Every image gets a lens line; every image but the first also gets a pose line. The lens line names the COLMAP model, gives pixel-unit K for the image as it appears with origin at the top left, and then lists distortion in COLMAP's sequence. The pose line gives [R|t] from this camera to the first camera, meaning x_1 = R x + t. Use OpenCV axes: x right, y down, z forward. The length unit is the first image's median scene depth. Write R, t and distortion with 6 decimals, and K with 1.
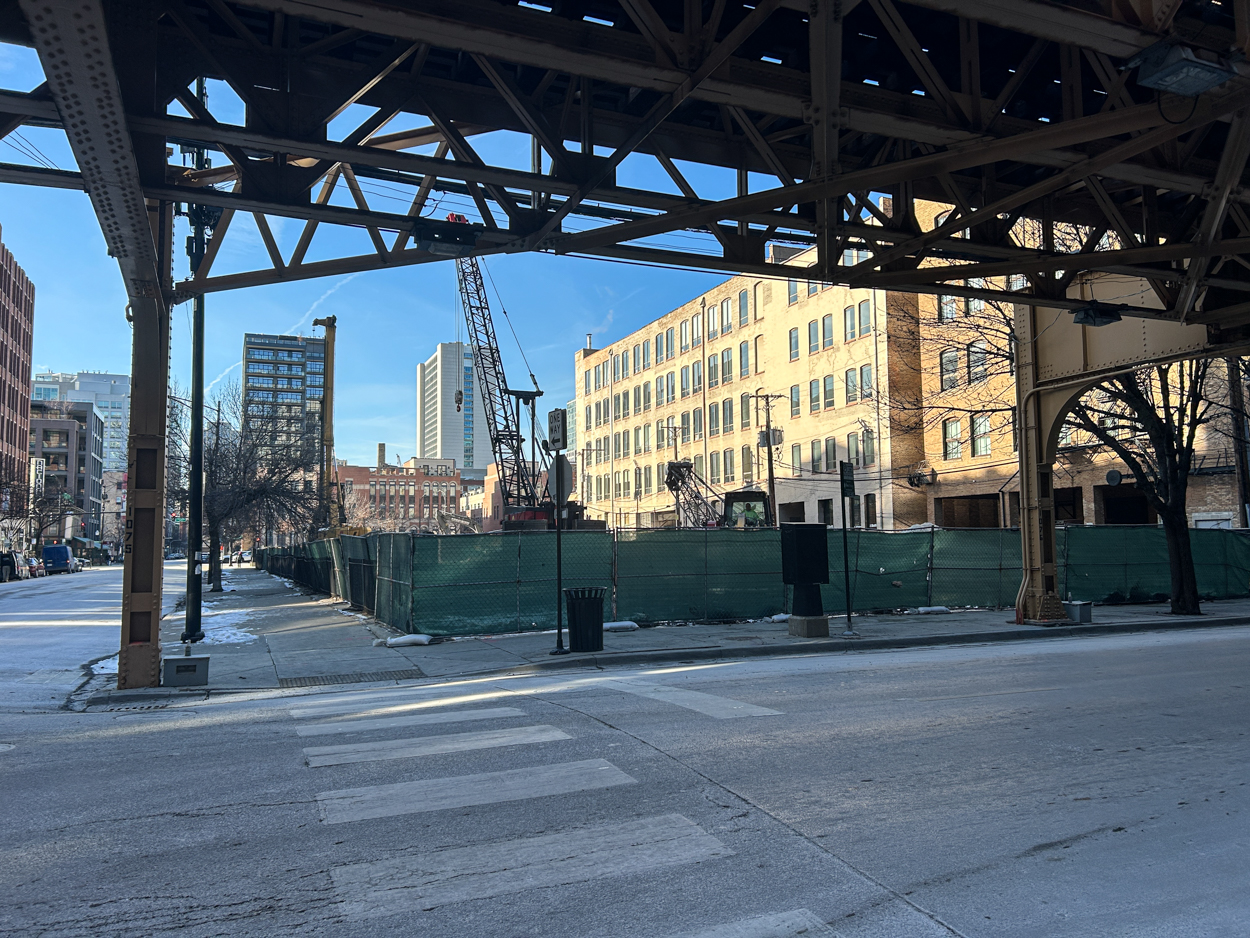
lens RADIAL K [[941.3, 0, 628.4], [0, 941.3, 468.9], [0, 0, 1]] dist [0.035867, -0.010034]
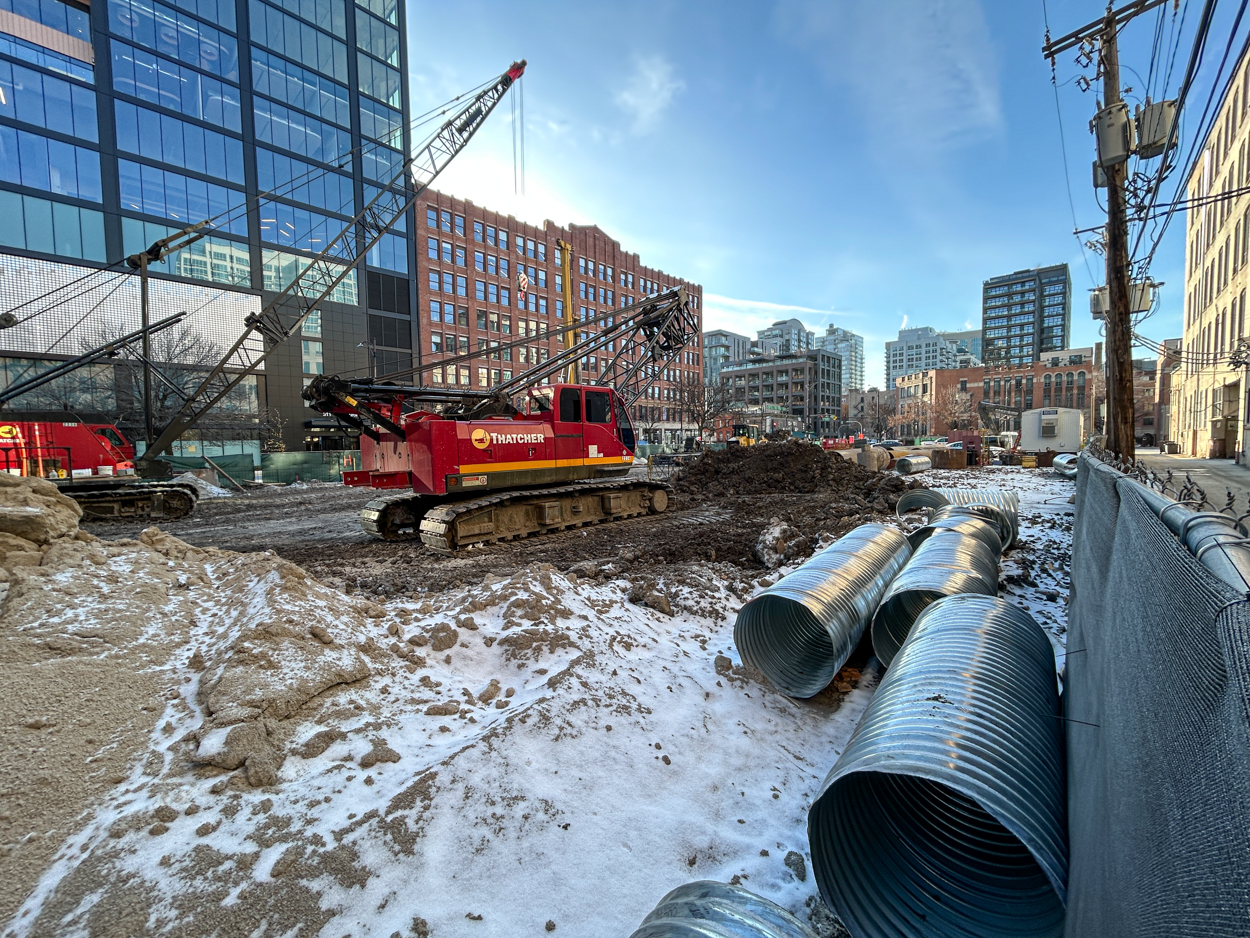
lens RADIAL K [[508.2, 0, 623.8], [0, 508.2, 471.4], [0, 0, 1]] dist [-0.000365, -0.000897]
pose [[0.422570, 0.052567, -0.904804, 0.056657], [0.092609, 0.990587, 0.100803, 0.011875], [0.901586, -0.126389, 0.413725, 0.185752]]
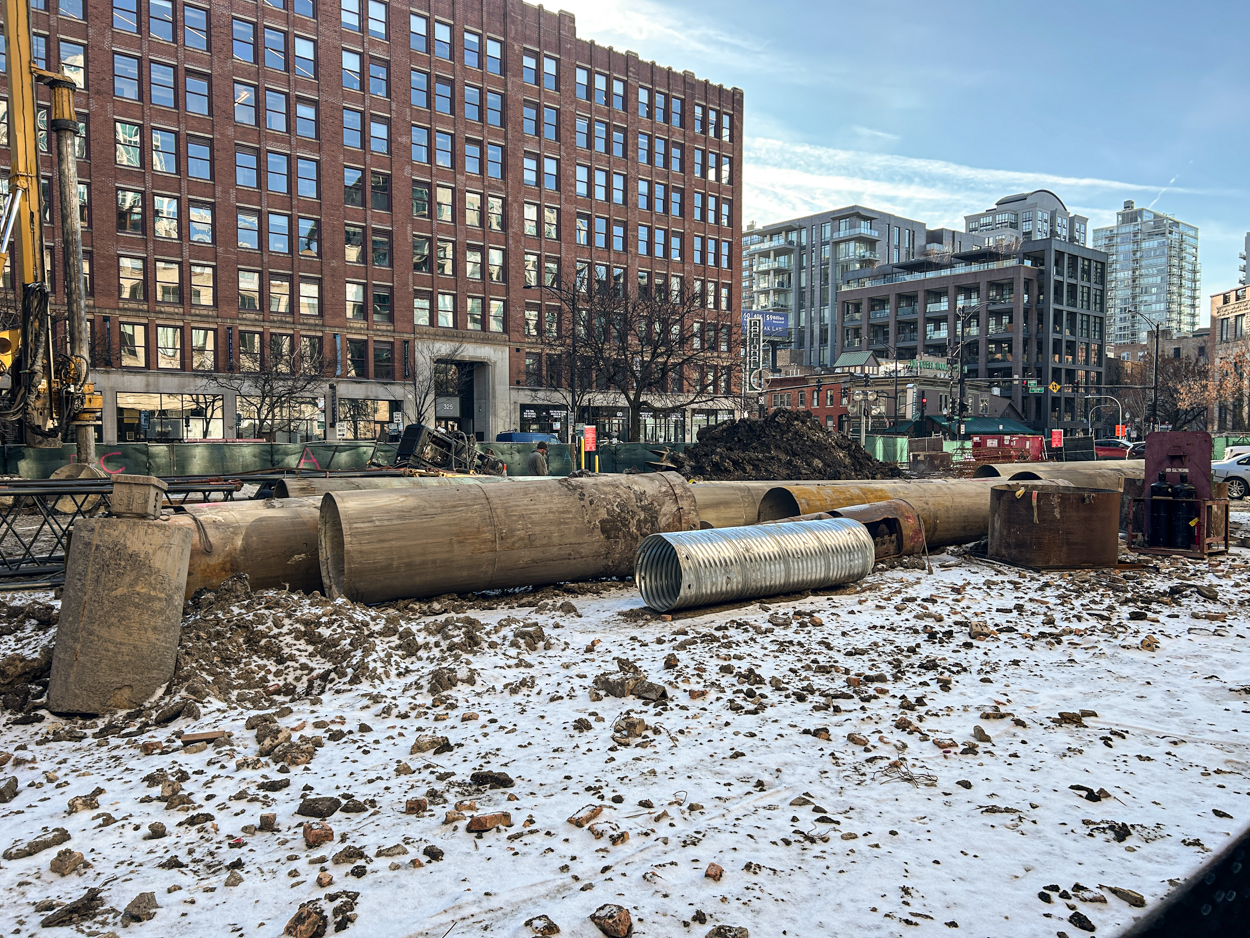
lens RADIAL K [[941.3, 0, 621.4], [0, 941.3, 471.0], [0, 0, 1]] dist [0.035867, -0.010034]
pose [[0.314682, 0.044571, -0.948150, 0.025387], [0.079687, 0.994130, 0.073180, 0.018890], [0.945846, -0.098584, 0.309283, 0.263087]]
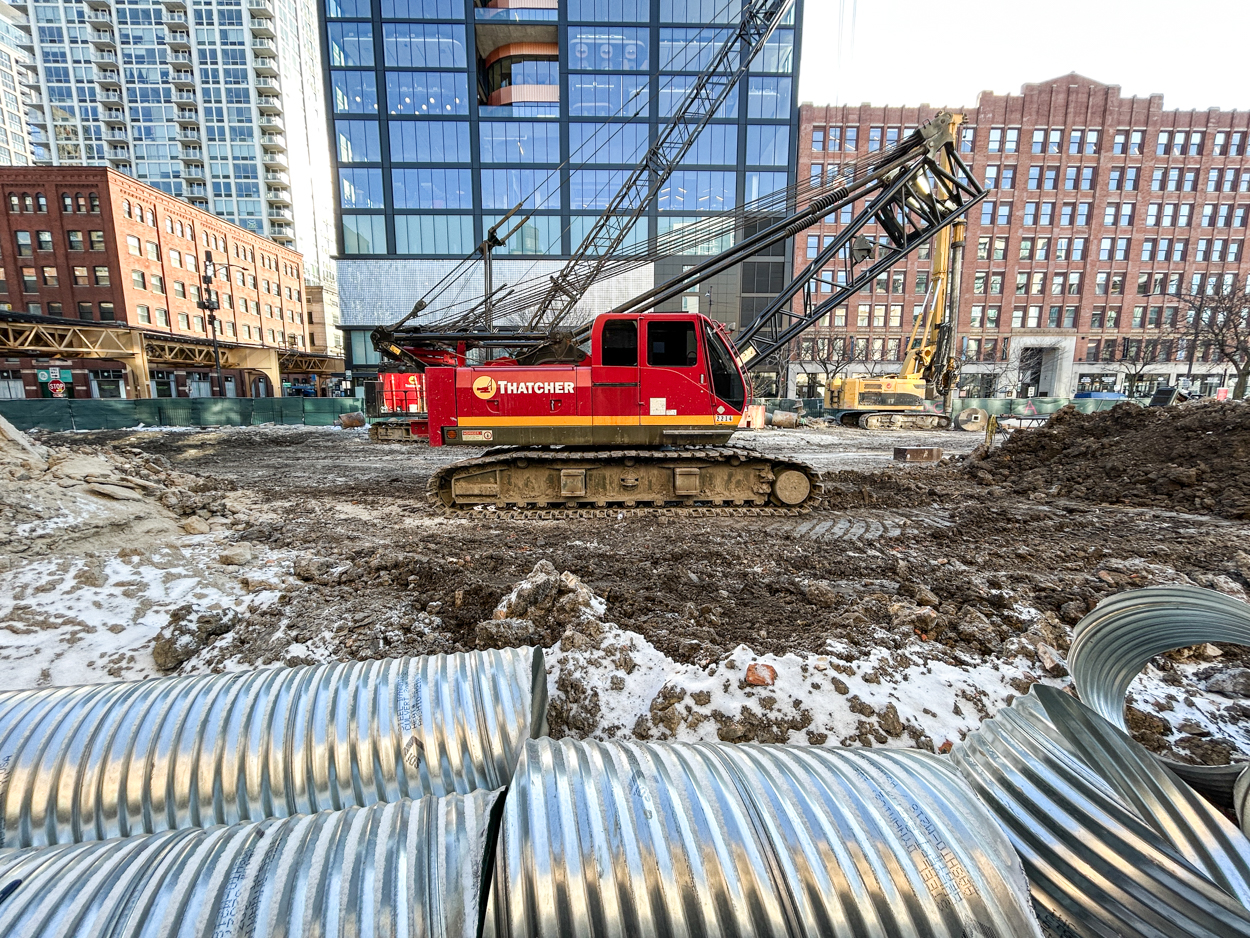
lens RADIAL K [[508.2, 0, 624.8], [0, 508.2, 468.7], [0, 0, 1]] dist [-0.000365, -0.000897]
pose [[-0.351486, 0.144281, -0.925008, 0.045596], [0.084809, 0.988898, 0.122020, 0.014293], [0.932344, -0.035561, -0.359820, 0.212745]]
